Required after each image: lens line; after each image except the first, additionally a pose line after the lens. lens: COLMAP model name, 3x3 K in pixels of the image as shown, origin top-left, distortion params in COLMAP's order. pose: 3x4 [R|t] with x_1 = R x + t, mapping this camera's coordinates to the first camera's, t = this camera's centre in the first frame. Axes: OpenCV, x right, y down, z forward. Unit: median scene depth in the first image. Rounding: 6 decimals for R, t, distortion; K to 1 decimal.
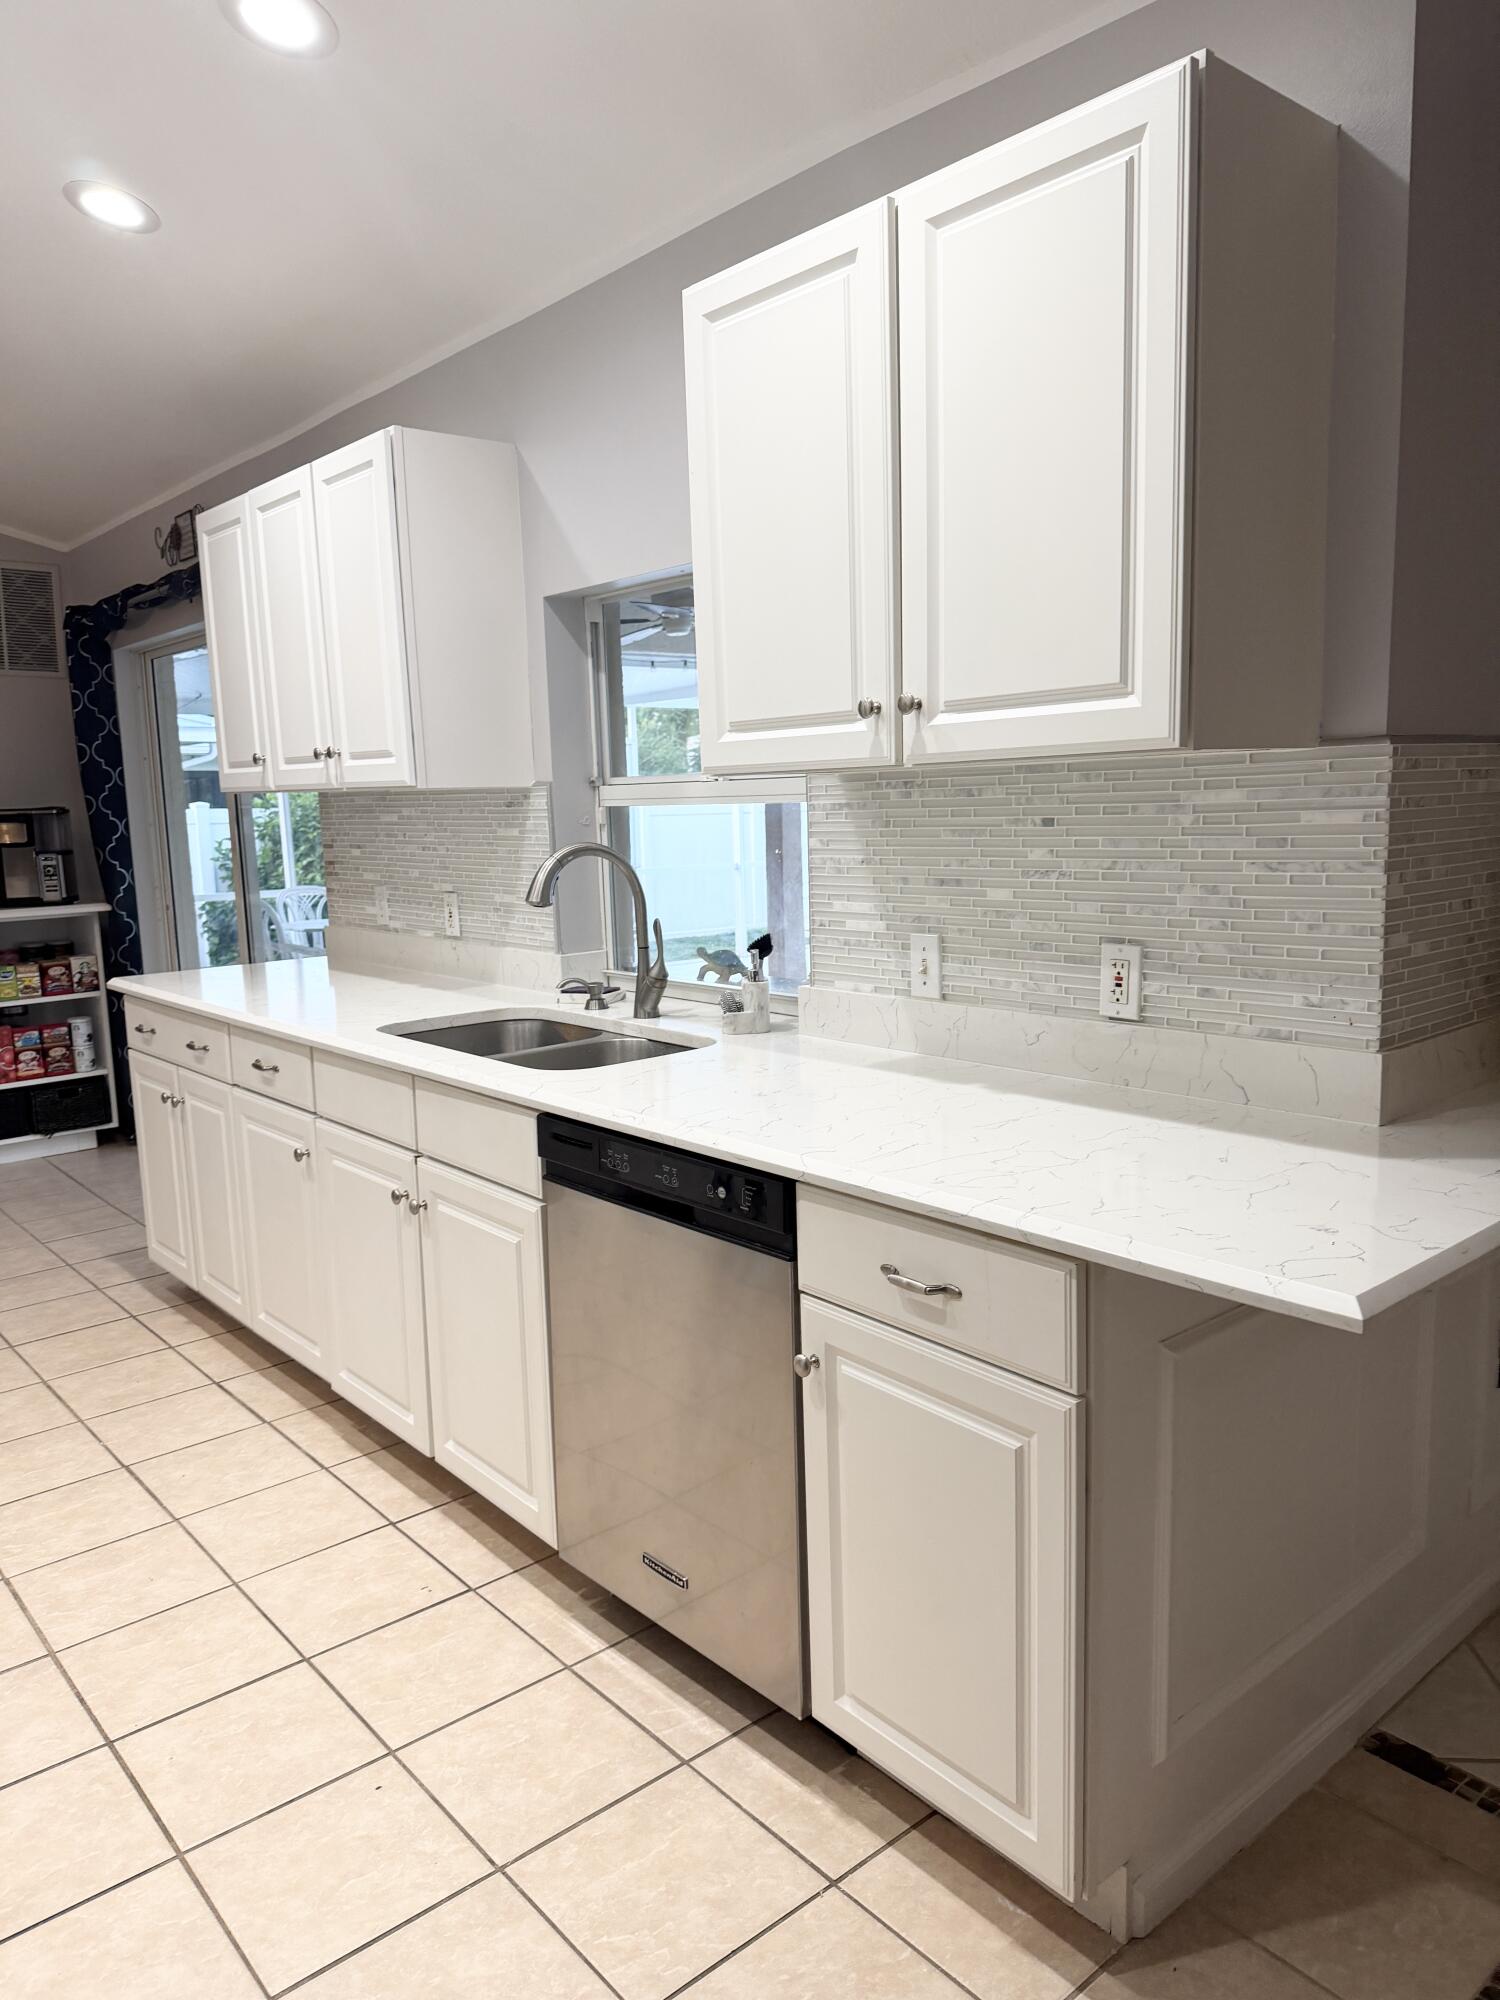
lens RADIAL K [[1431.5, 0, 748.4], [0, 1431.5, 1009.8], [0, 0, 1]] dist [0.002729, -0.005302]
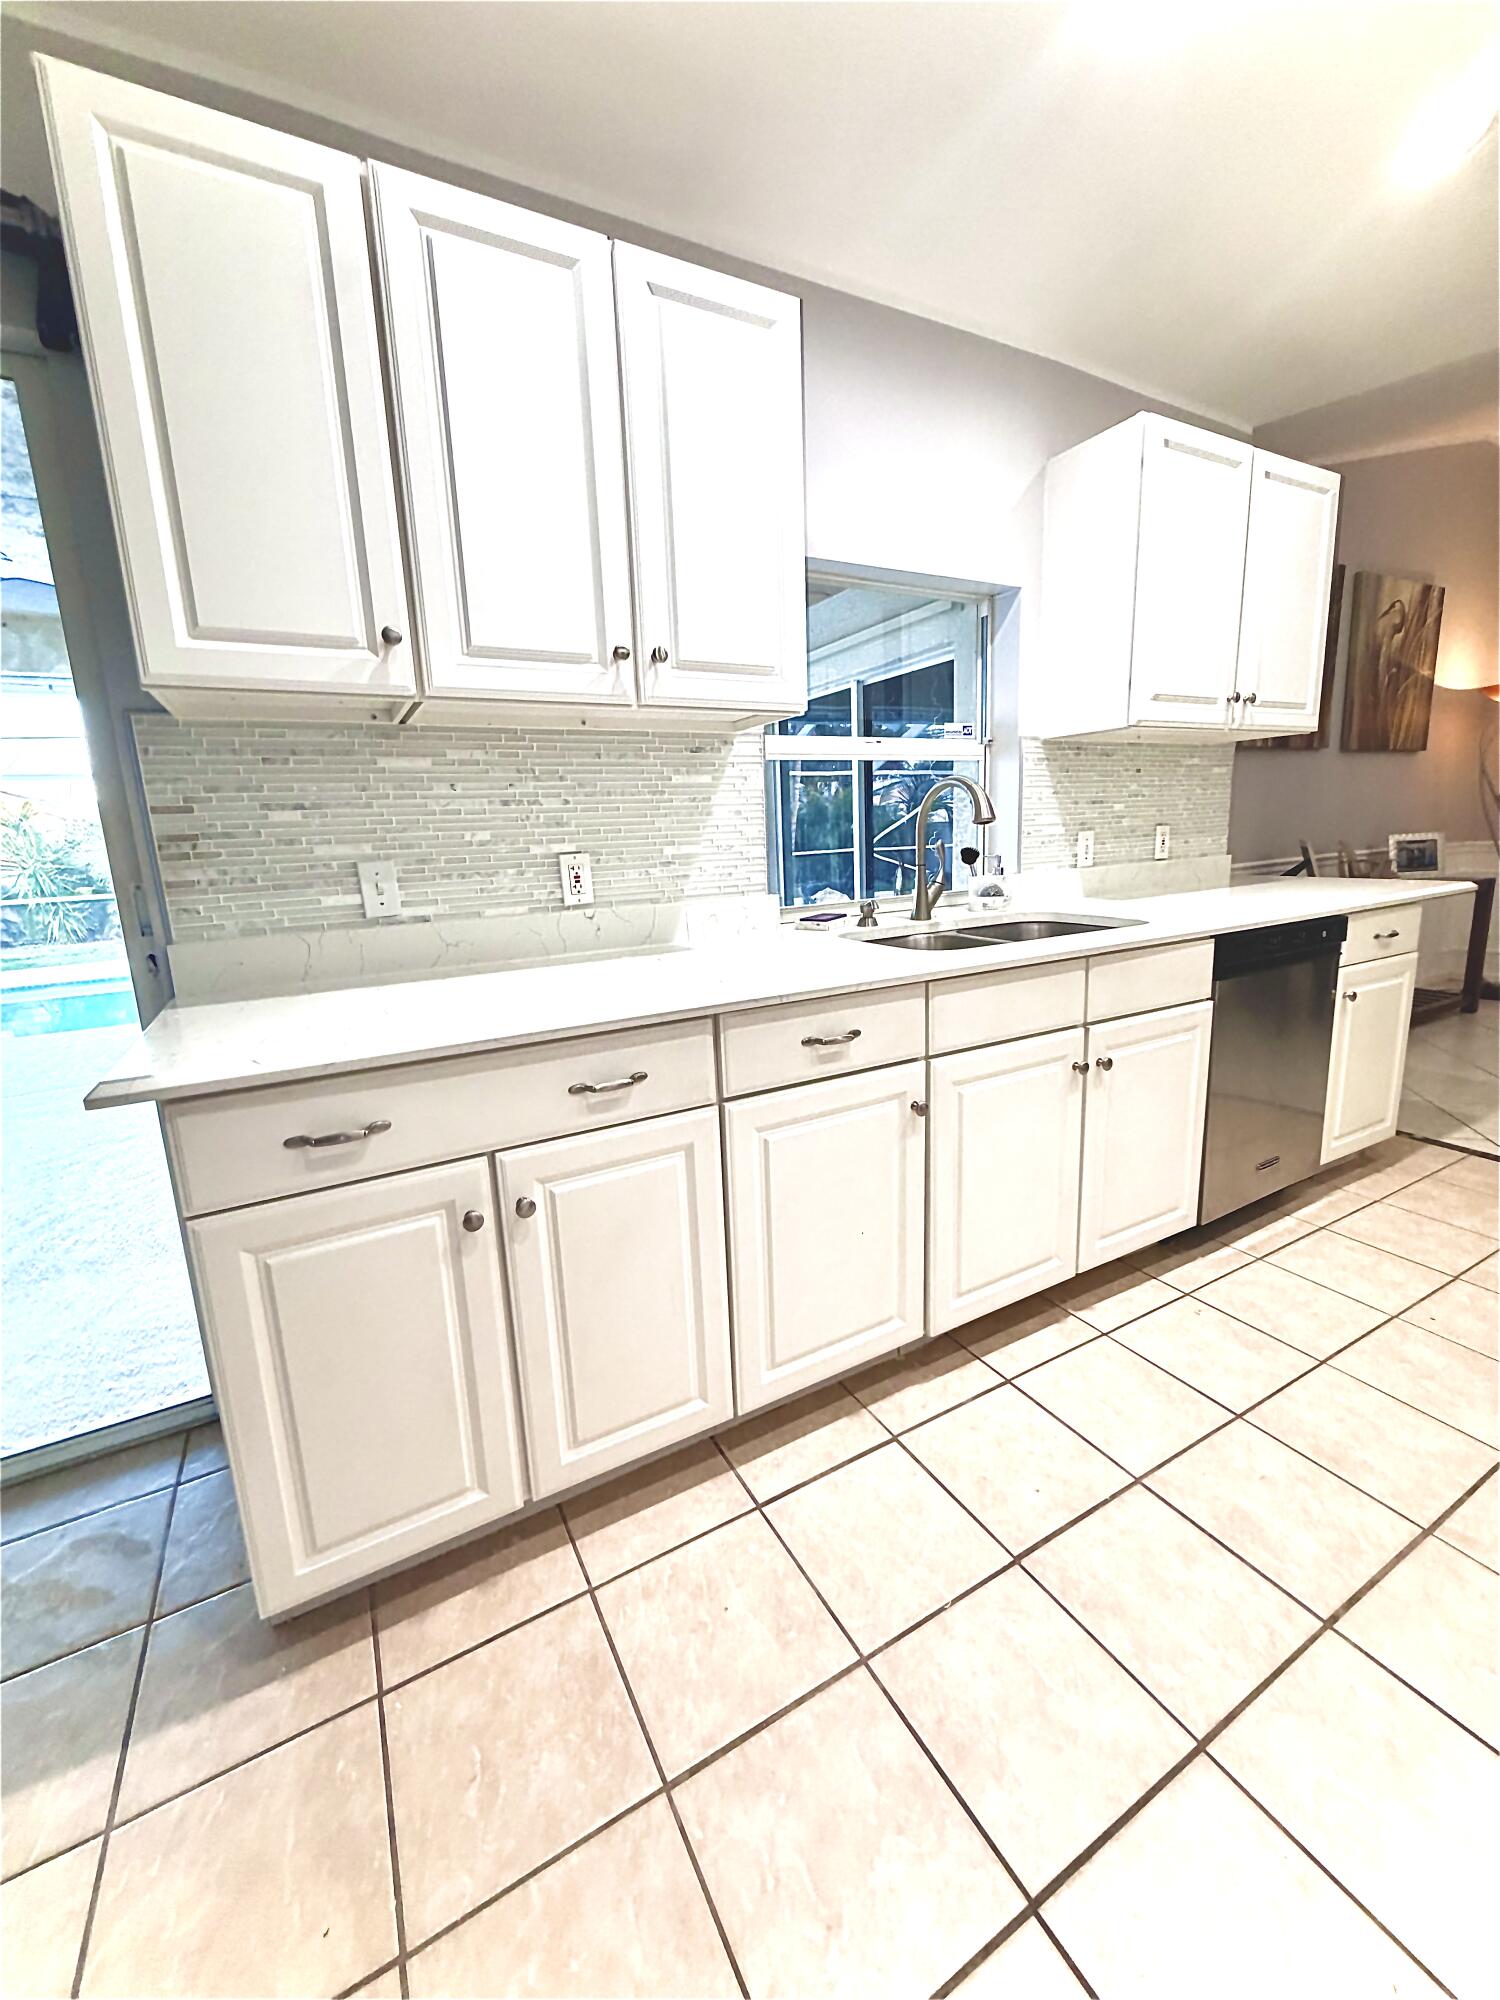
lens RADIAL K [[795.6, 0, 750.3], [0, 795.6, 995.6], [0, 0, 1]] dist [-0.001641, 0.001125]
pose [[0.198158, -0.177162, 0.964026, -0.706882], [0.182629, 0.972980, 0.141268, -0.050478], [-0.963006, 0.148066, 0.225159, 0.861385]]
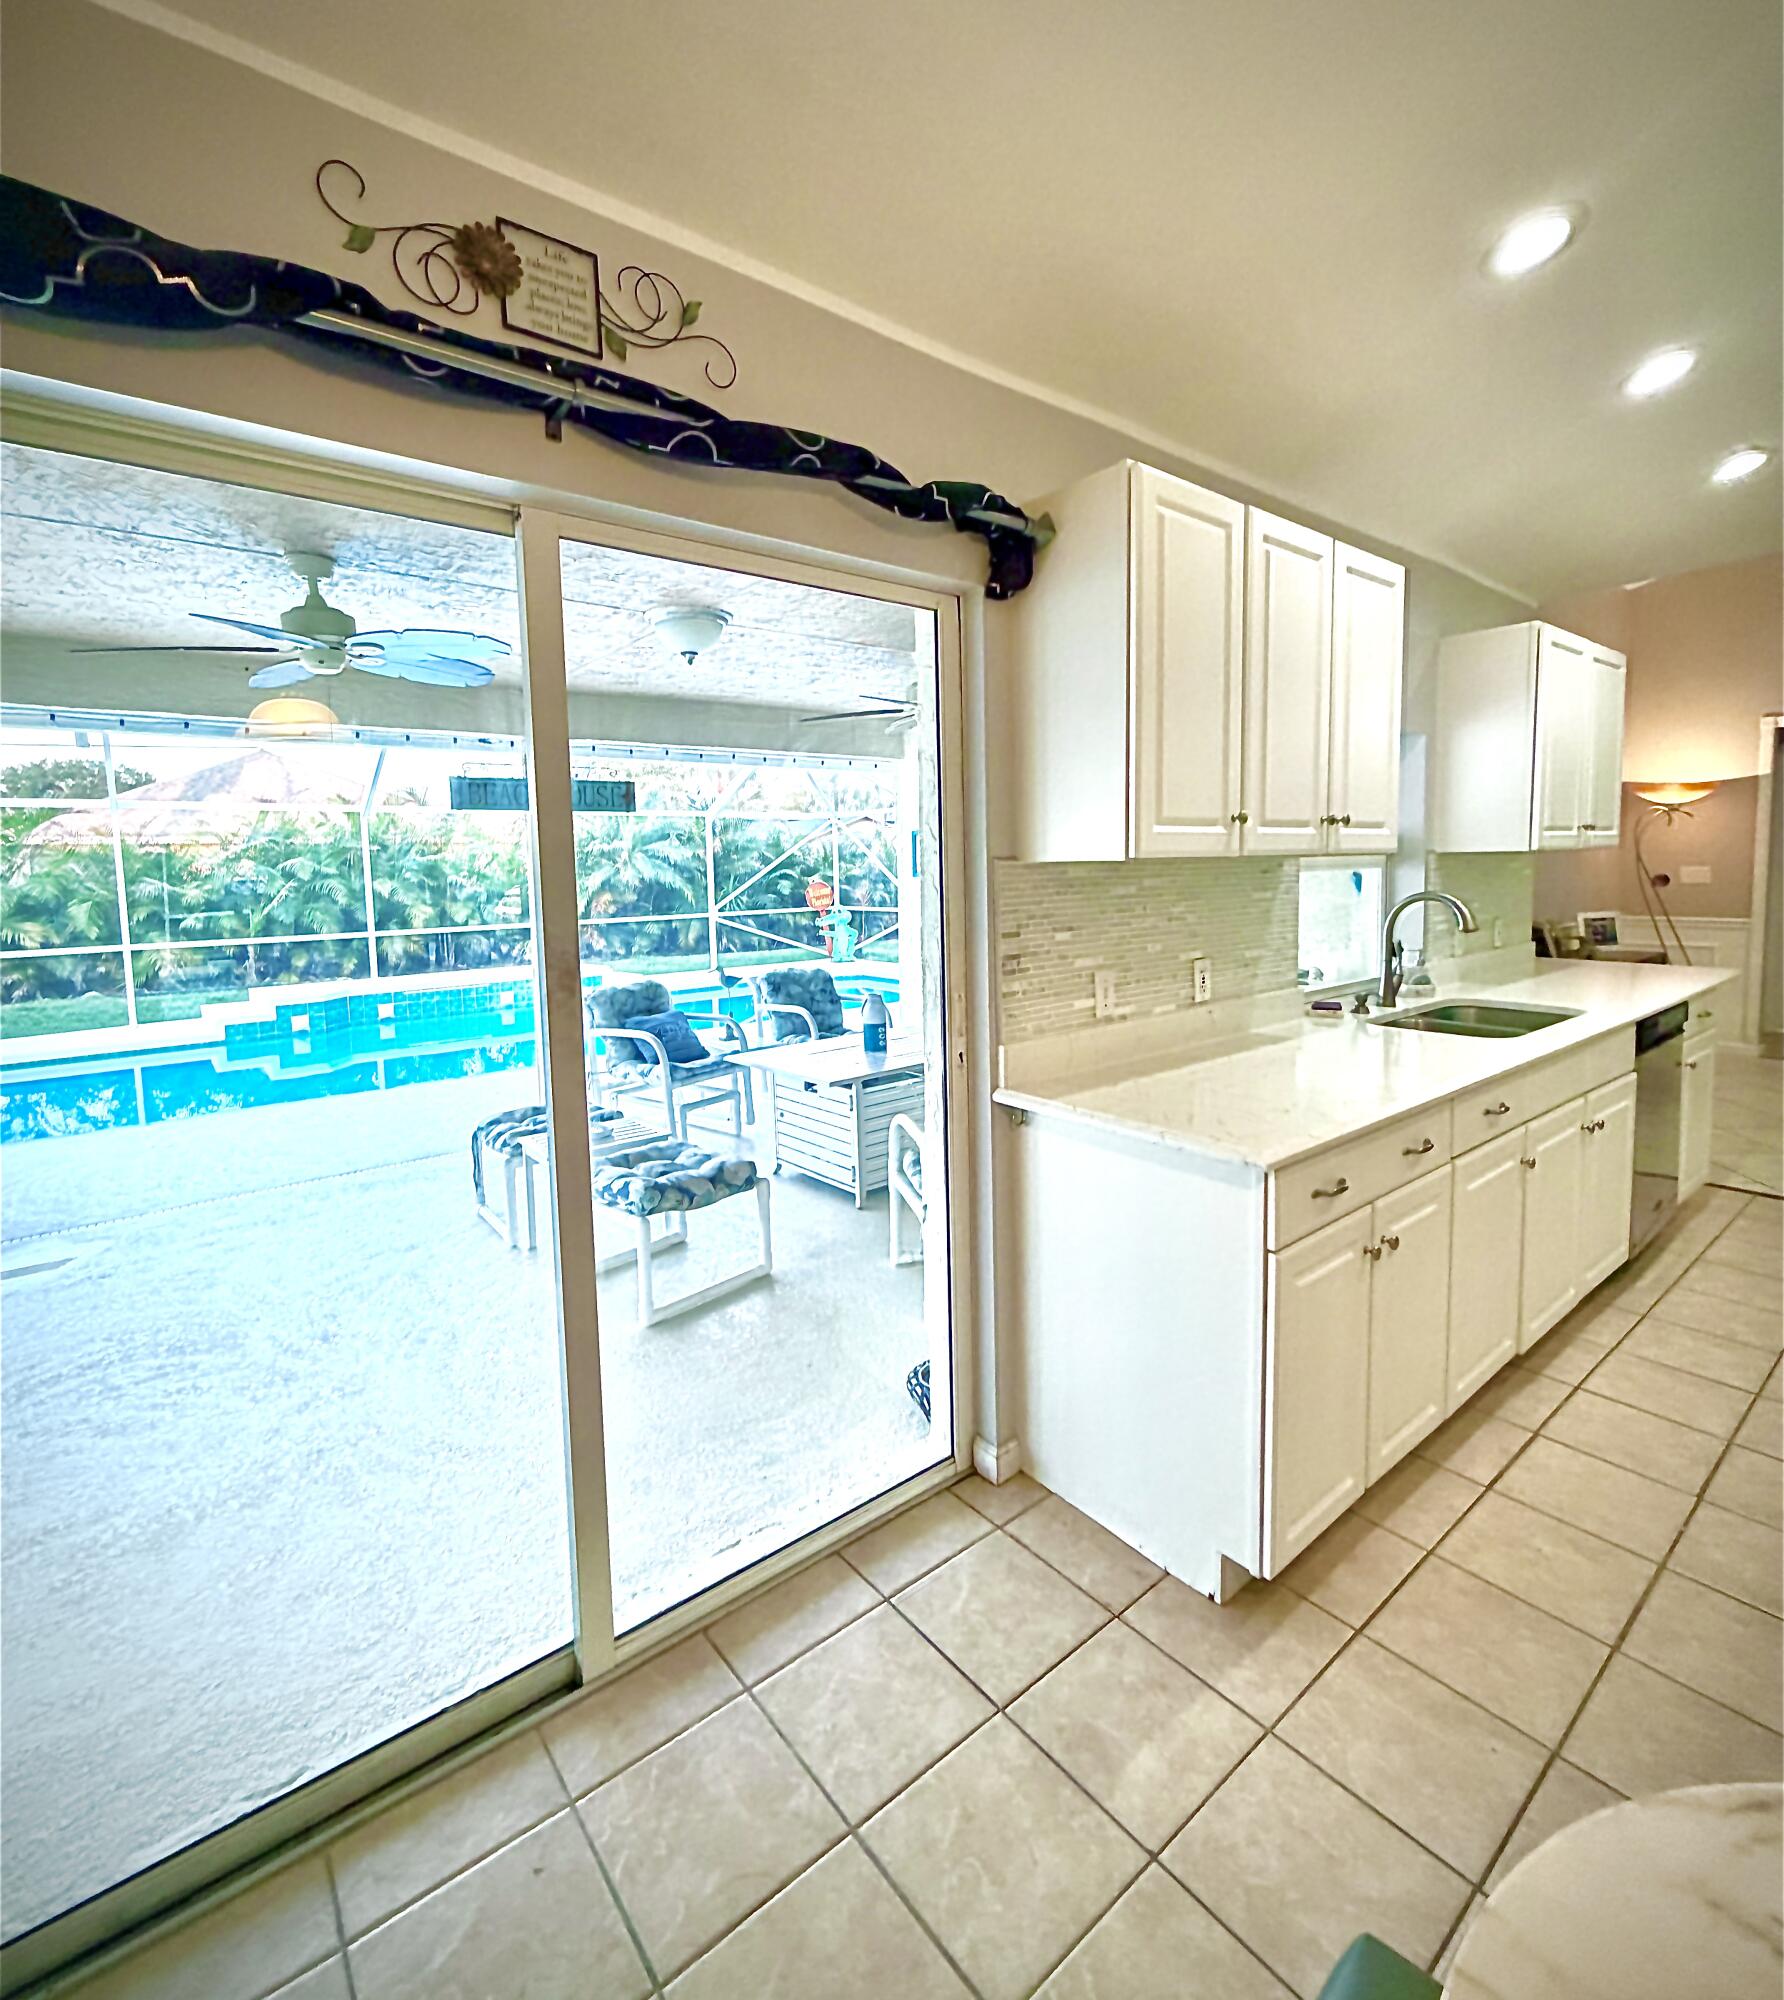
lens RADIAL K [[924.3, 0, 868.2], [0, 924.3, 950.7], [0, 0, 1]] dist [-0.028753, -0.000943]
pose [[0.063029, -0.051147, 0.996700, -0.938356], [0.182382, 0.982459, 0.038883, -0.167619], [-0.981205, 0.179330, 0.071252, 1.269779]]
